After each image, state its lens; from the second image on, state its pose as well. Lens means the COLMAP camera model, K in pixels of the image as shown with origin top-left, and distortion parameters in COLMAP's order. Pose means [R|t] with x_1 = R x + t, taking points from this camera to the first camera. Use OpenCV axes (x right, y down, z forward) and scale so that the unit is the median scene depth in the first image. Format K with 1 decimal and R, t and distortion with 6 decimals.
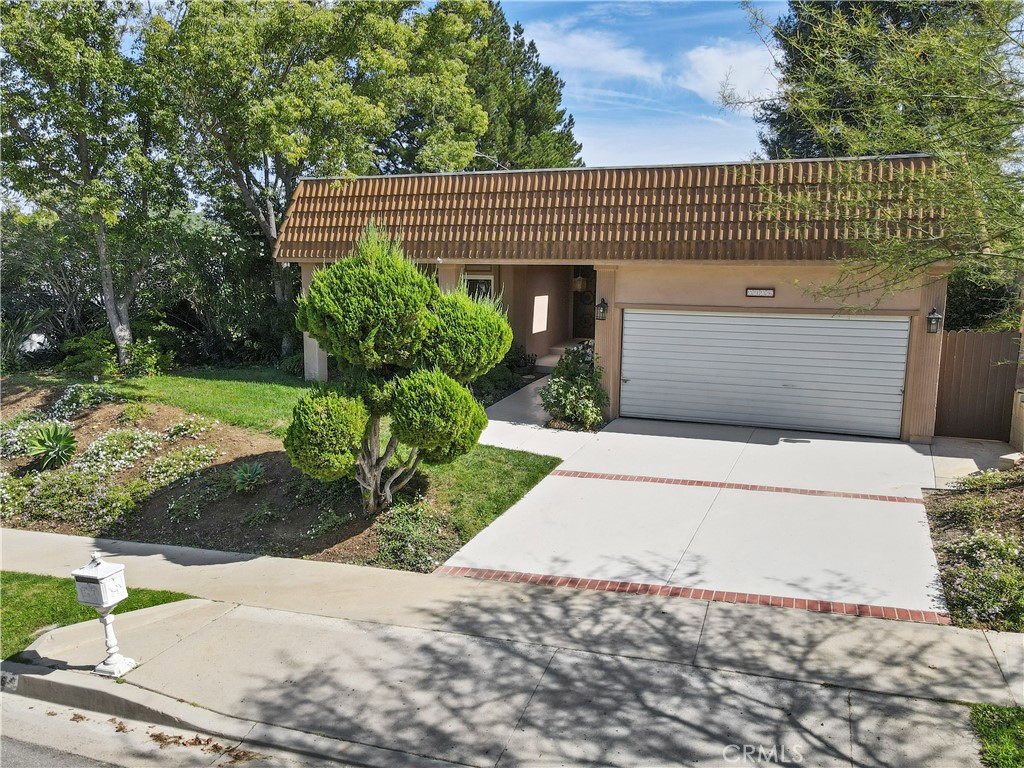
lens RADIAL K [[733.0, 0, 512.0], [0, 733.0, 384.0], [0, 0, 1]] dist [0.052365, -0.046441]
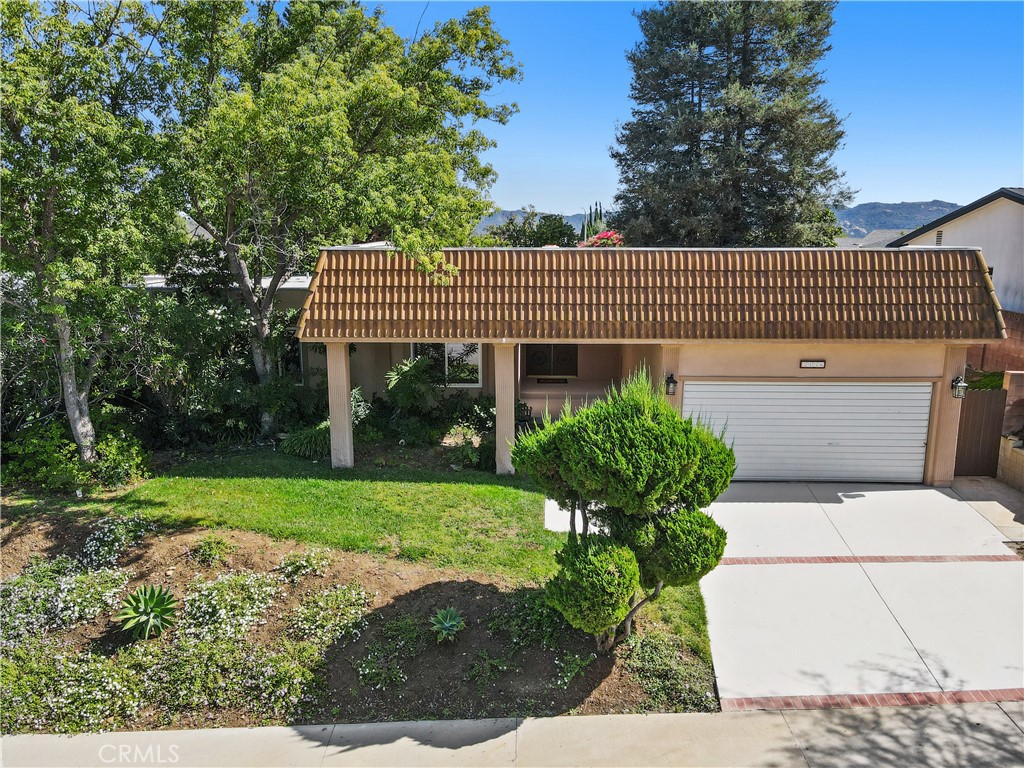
lens RADIAL K [[739.1, 0, 512.0], [0, 739.1, 384.0], [0, 0, 1]] dist [0.068928, -0.056994]
pose [[0.948699, -0.070748, 0.308164, -0.455687], [0.060089, 0.997225, 0.043954, -0.176578], [-0.310418, -0.023182, 0.950317, 0.075046]]
